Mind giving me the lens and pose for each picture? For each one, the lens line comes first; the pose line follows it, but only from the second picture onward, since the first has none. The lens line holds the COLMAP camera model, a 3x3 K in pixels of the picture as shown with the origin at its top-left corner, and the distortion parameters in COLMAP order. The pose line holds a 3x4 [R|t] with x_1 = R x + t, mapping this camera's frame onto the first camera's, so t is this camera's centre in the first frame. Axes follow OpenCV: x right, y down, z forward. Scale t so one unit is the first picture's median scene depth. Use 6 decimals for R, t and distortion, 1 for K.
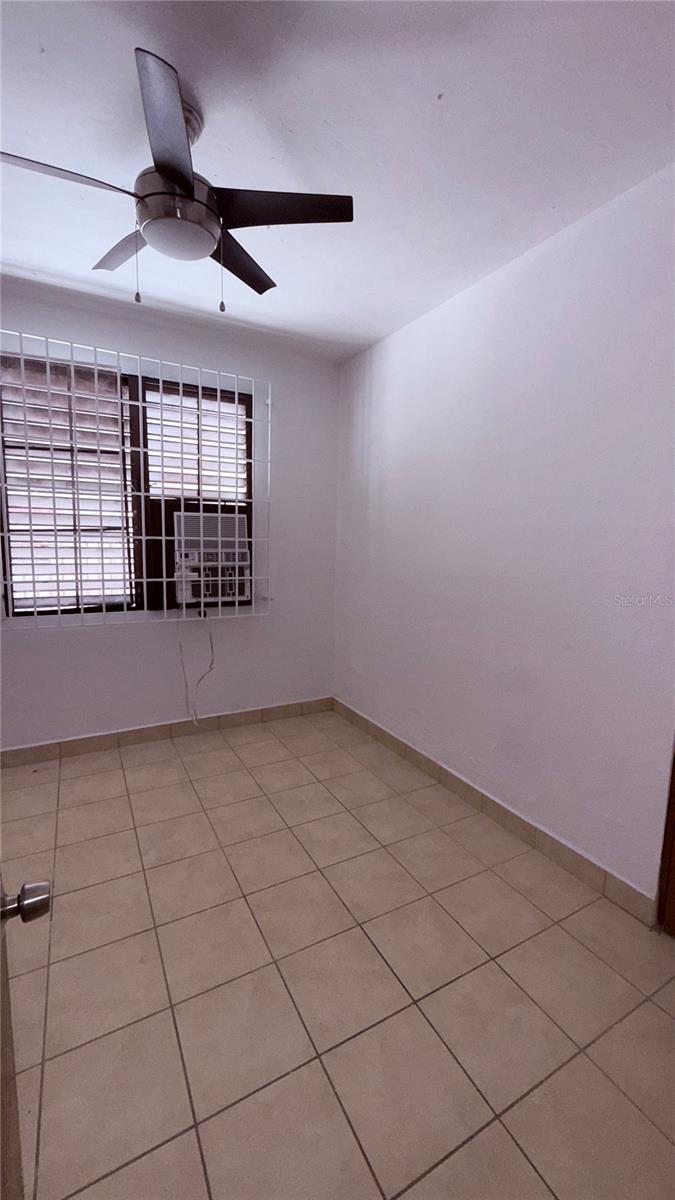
lens RADIAL K [[479.5, 0, 334.9], [0, 479.5, 595.2], [0, 0, 1]] dist [-0.000074, 0.000028]
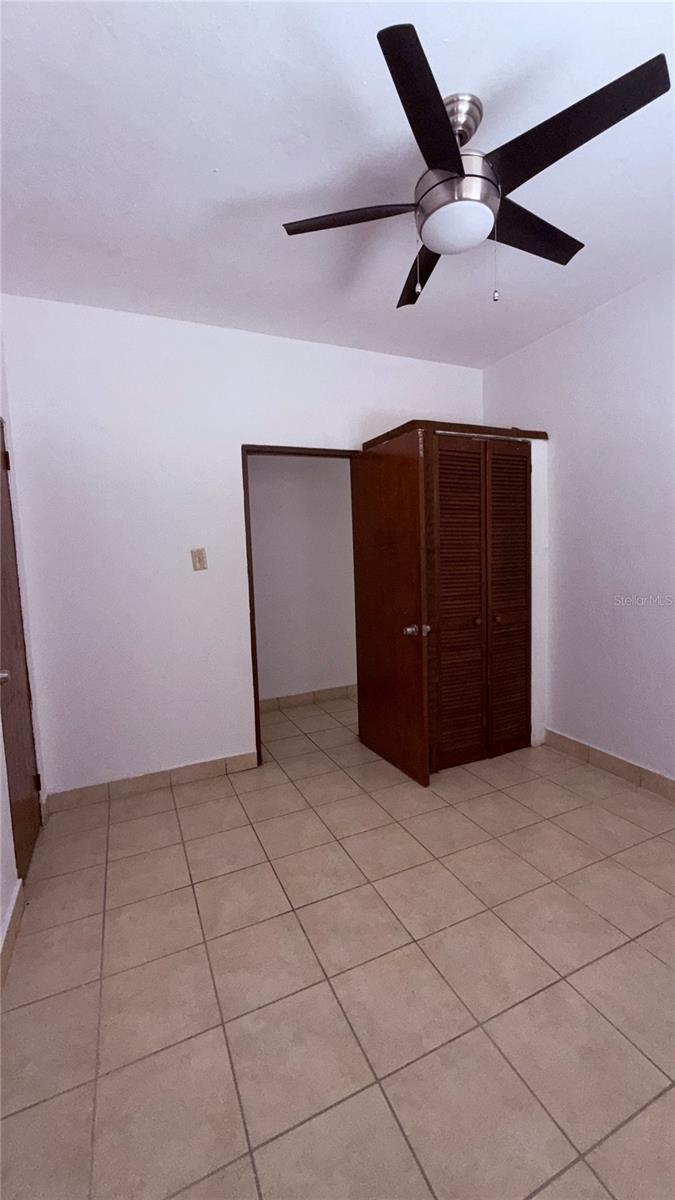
lens RADIAL K [[479.5, 0, 334.9], [0, 479.5, 595.2], [0, 0, 1]] dist [-0.000074, 0.000028]
pose [[-0.997086, 0.003631, 0.076204, -0.106297], [0.020223, 0.975713, 0.218116, -0.181942], [-0.073562, 0.219021, -0.972943, 1.666564]]
